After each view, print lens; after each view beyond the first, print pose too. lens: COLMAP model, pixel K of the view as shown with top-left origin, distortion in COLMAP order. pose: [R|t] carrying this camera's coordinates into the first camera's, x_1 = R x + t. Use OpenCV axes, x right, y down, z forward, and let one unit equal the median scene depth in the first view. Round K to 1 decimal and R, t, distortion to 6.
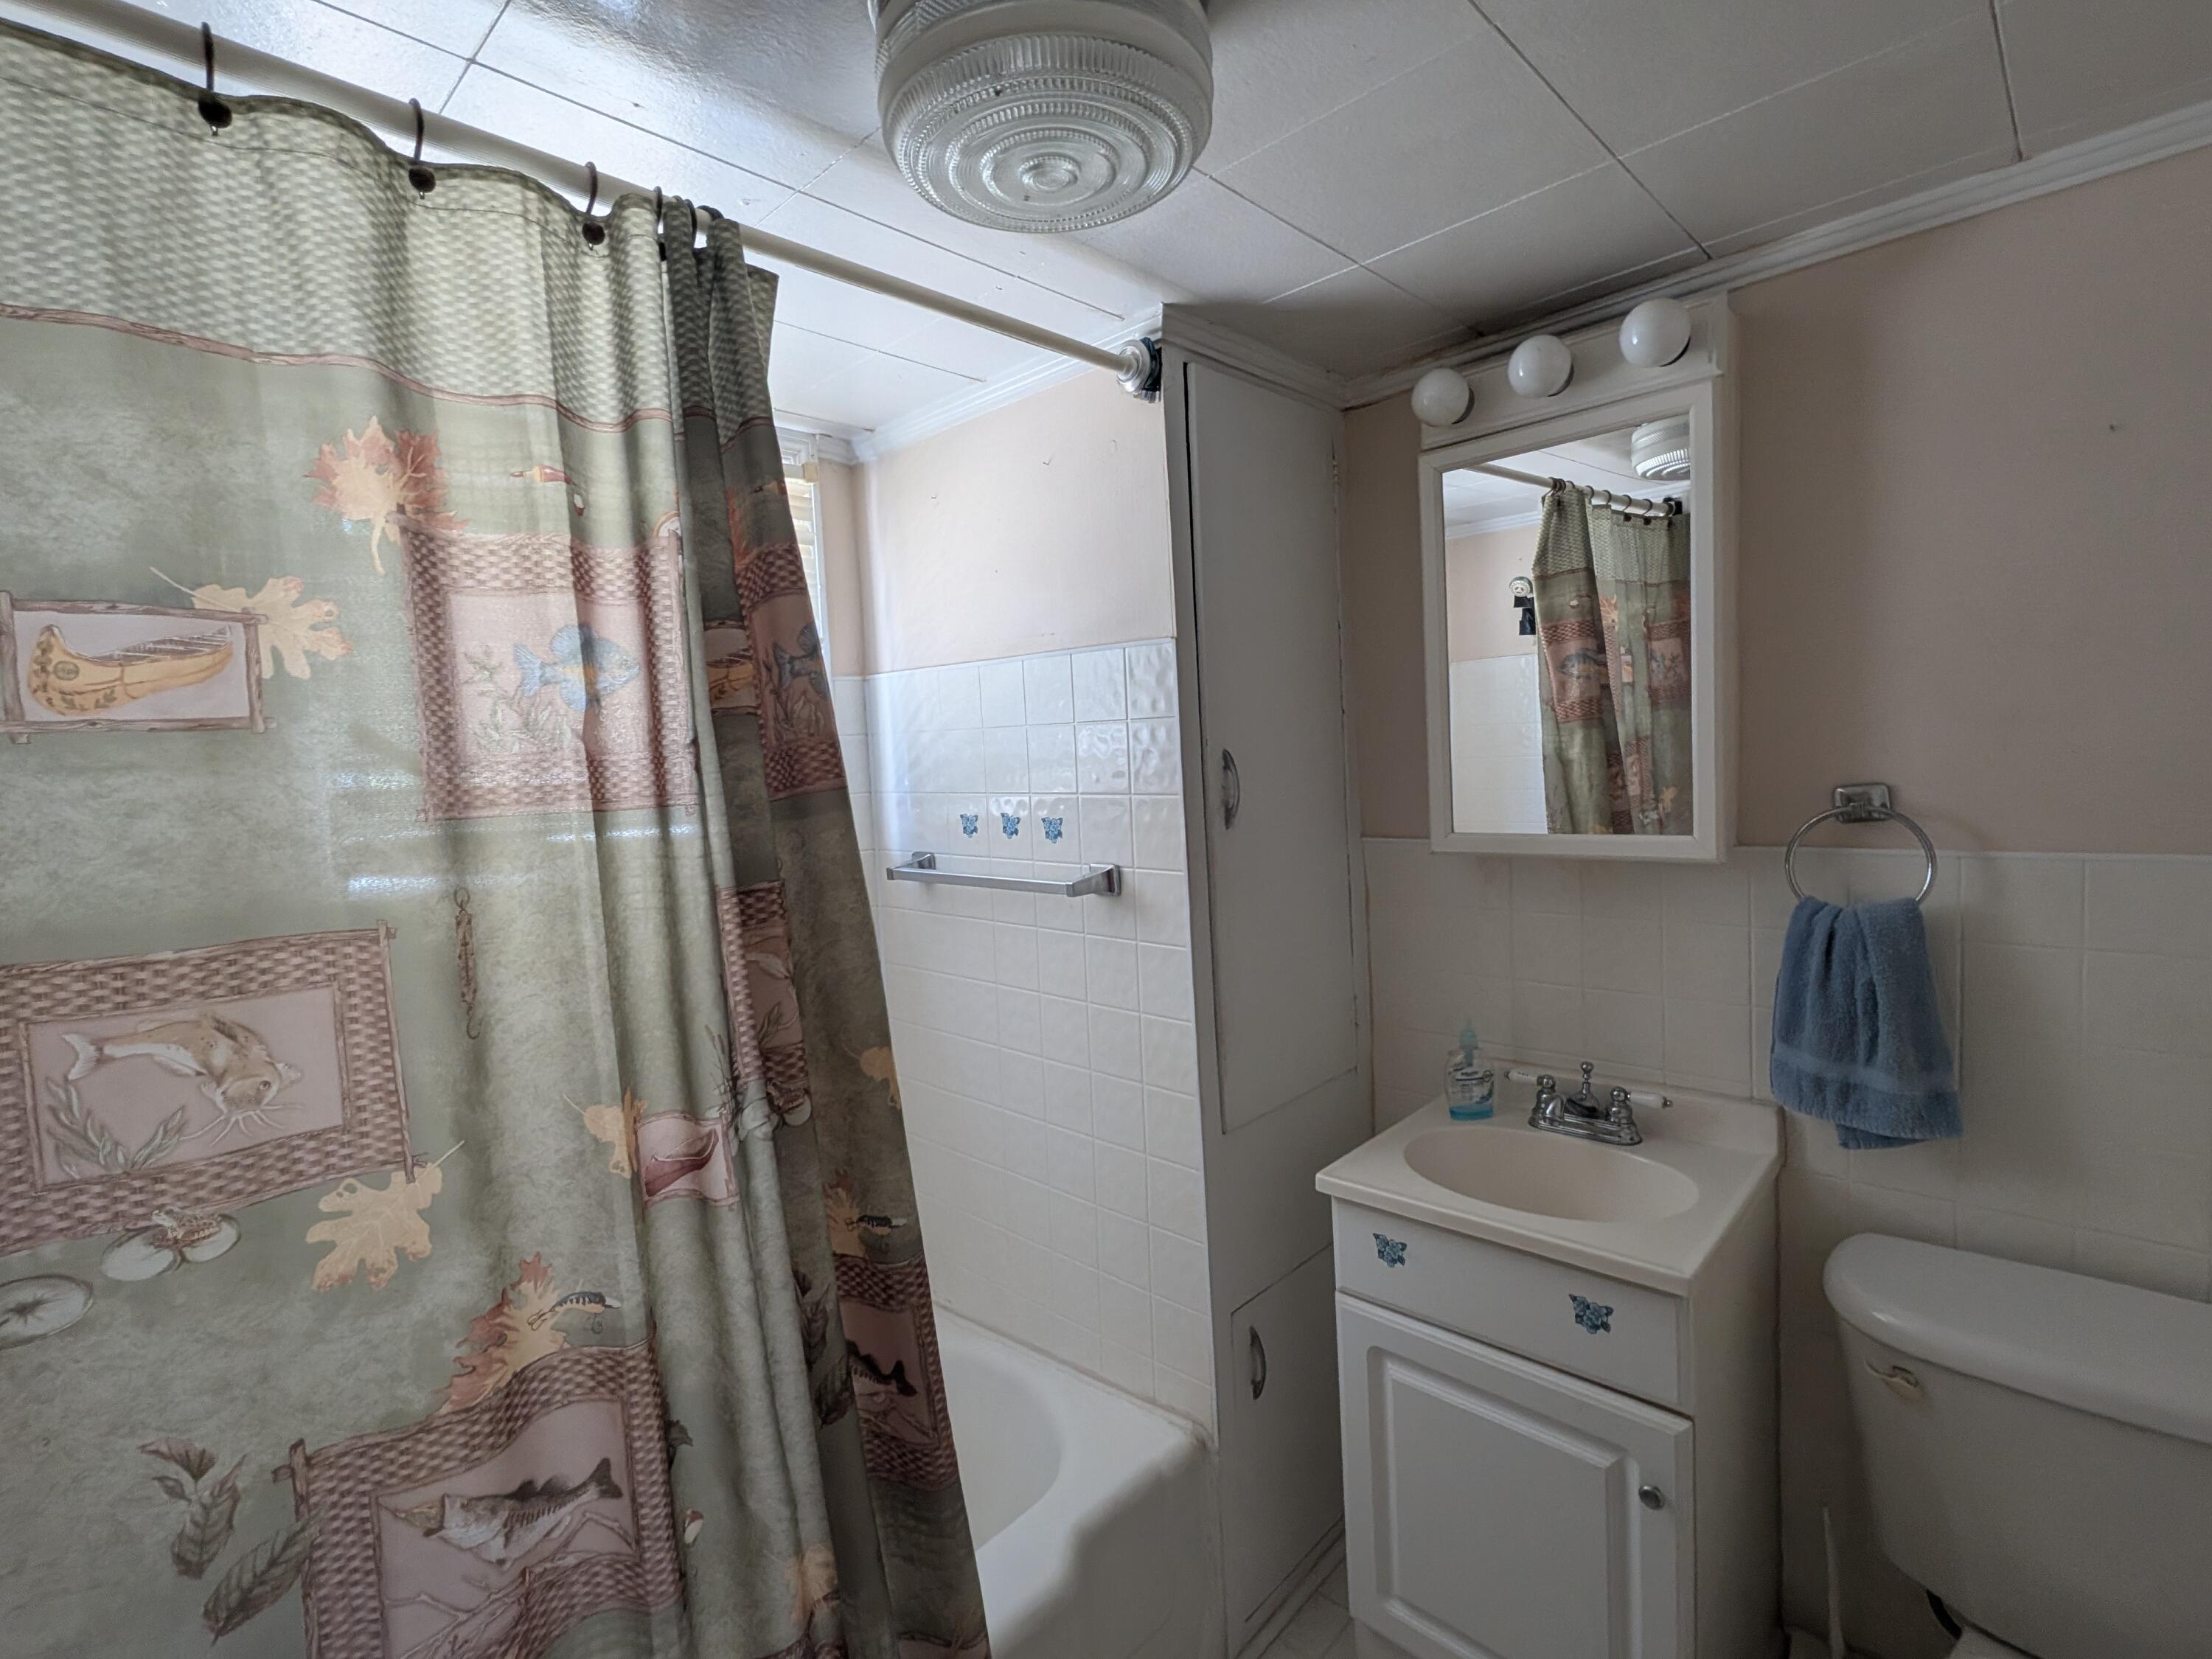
lens RADIAL K [[1042.9, 0, 1099.2], [0, 1042.9, 826.2], [0, 0, 1]] dist [0.003338, -0.003345]
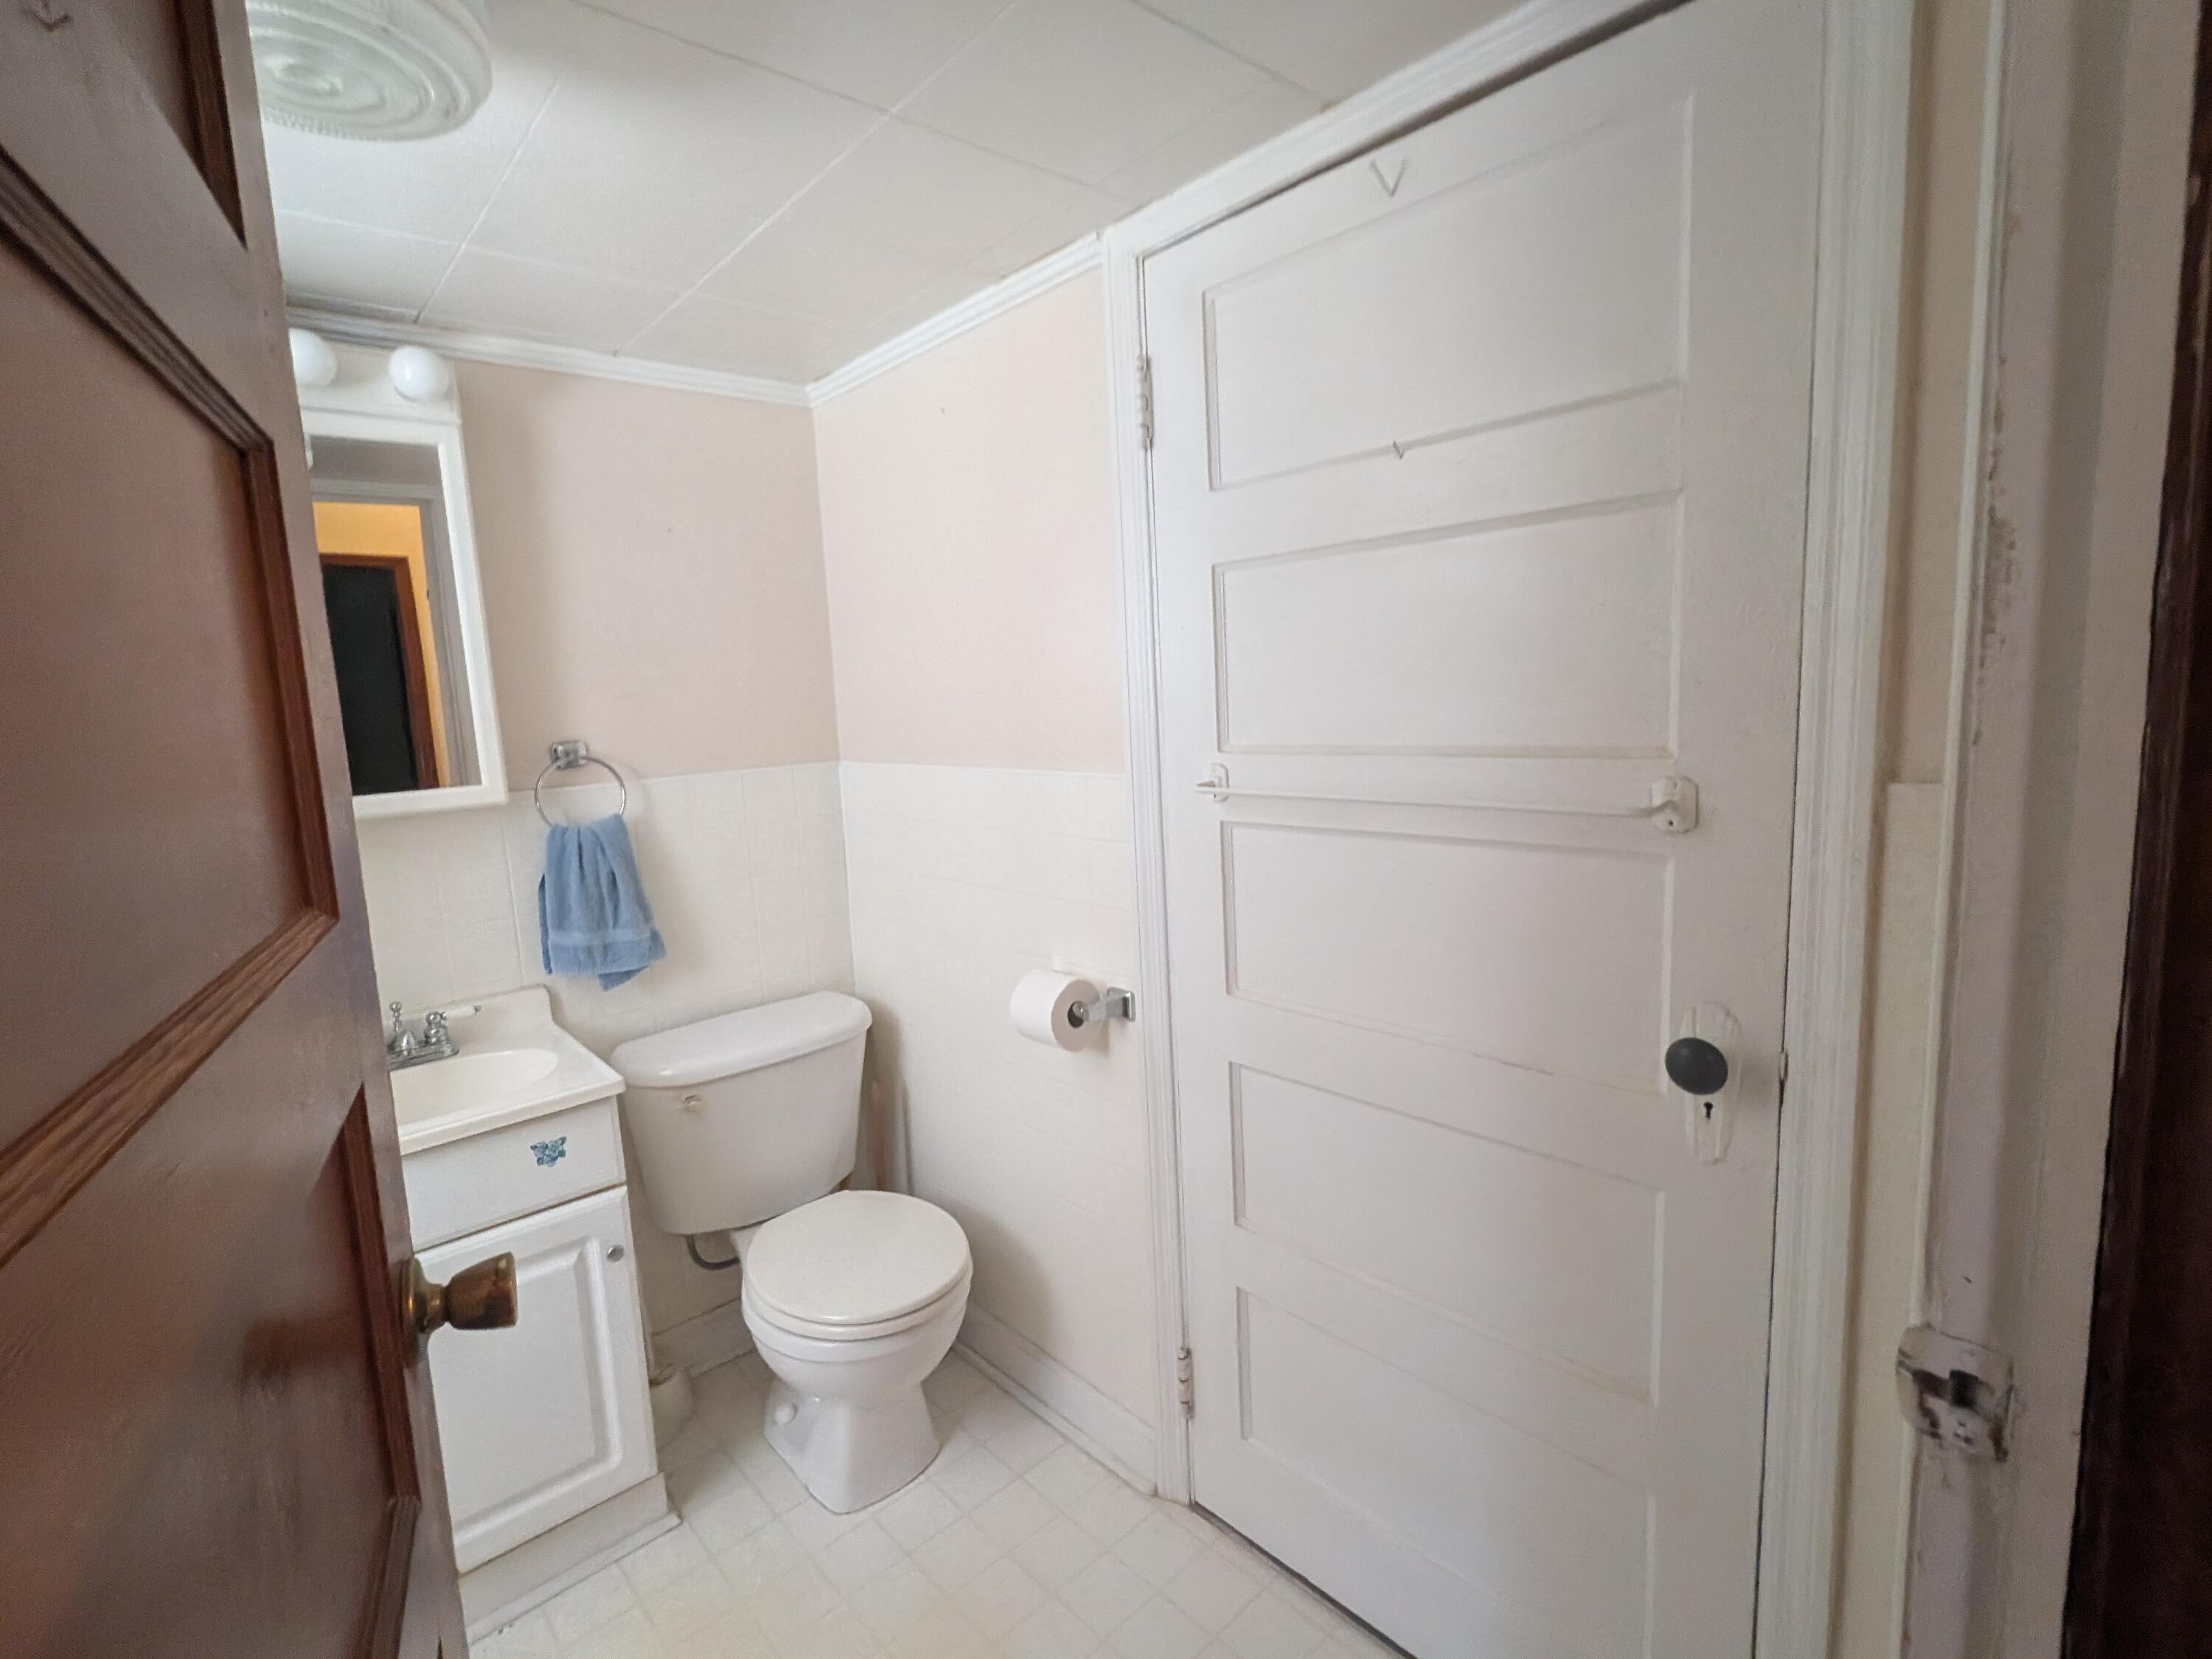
lens RADIAL K [[1042.9, 0, 1103.8], [0, 1042.9, 820.2], [0, 0, 1]] dist [0.003338, -0.003345]
pose [[0.068502, -0.075082, 0.994822, -0.684779], [0.127696, 0.989622, 0.065897, 0.068793], [-0.989445, 0.122521, 0.077379, 0.178891]]
